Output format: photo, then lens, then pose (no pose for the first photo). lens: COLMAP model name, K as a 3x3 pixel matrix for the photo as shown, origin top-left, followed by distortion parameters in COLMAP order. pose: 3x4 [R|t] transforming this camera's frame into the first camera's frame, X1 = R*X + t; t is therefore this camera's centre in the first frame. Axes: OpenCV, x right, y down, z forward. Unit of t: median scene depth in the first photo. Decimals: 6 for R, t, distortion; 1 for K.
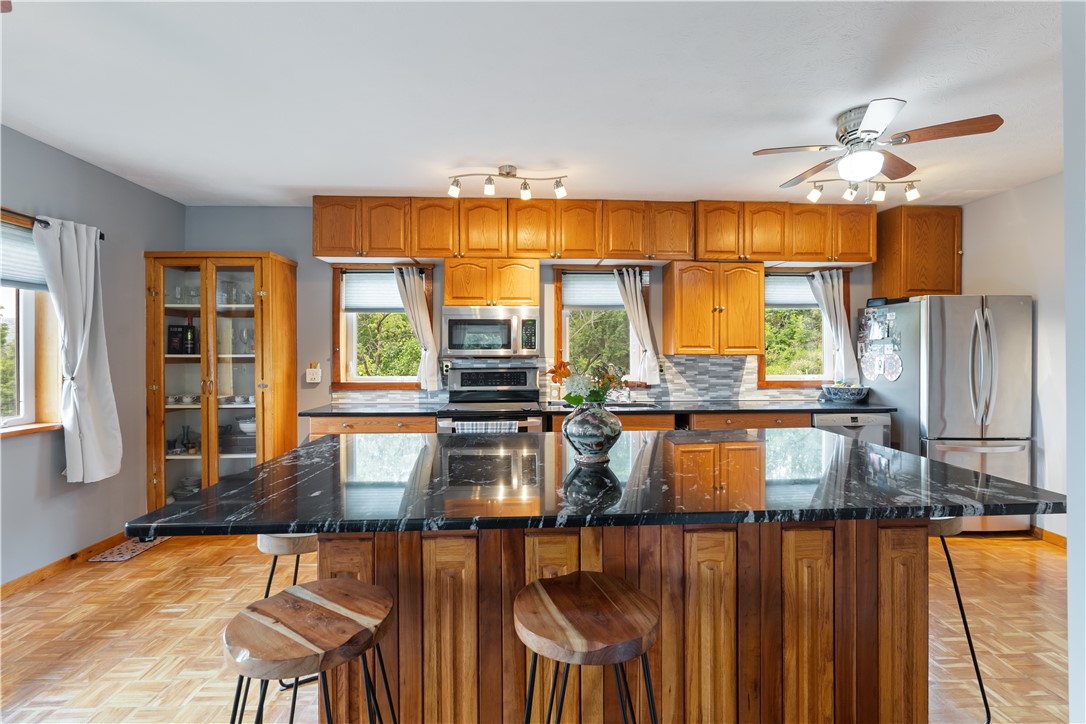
lens RADIAL K [[480.8, 0, 549.8], [0, 480.8, 352.6], [0, 0, 1]] dist [-0.003101, -0.000007]
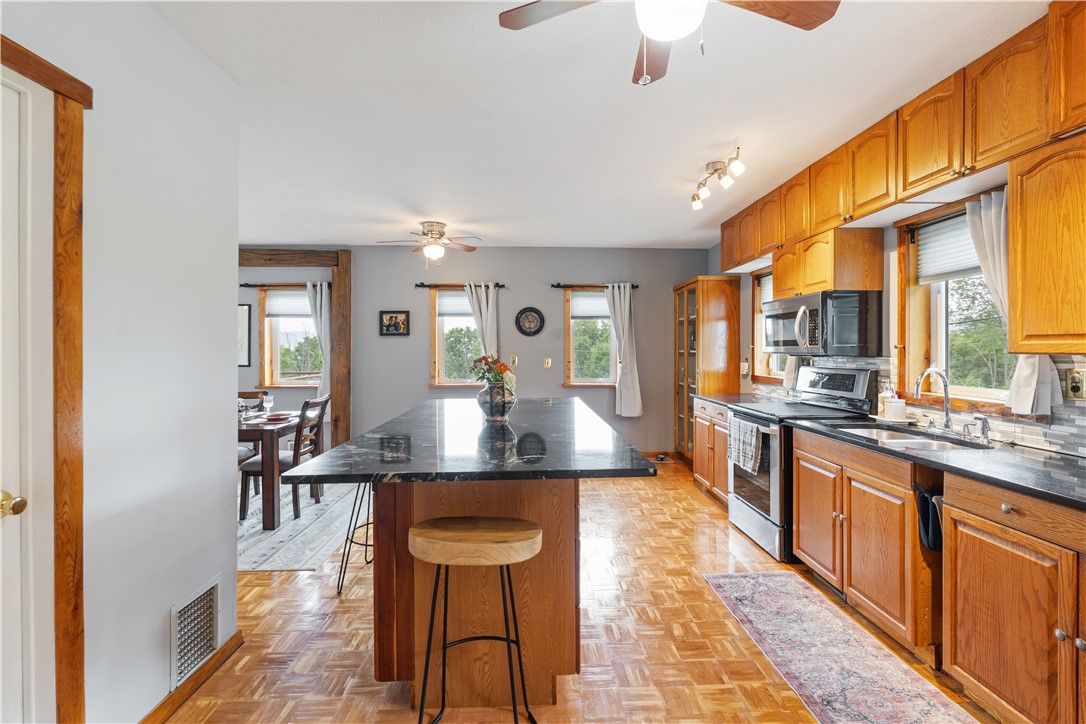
lens RADIAL K [[480.8, 0, 552.4], [0, 480.8, 347.6], [0, 0, 1]] dist [-0.003101, -0.000007]
pose [[0.005776, -0.002029, -0.999981, 0.724307], [0.000883, 0.999998, -0.002024, -0.001584], [0.999983, -0.000871, 0.005778, 0.524111]]
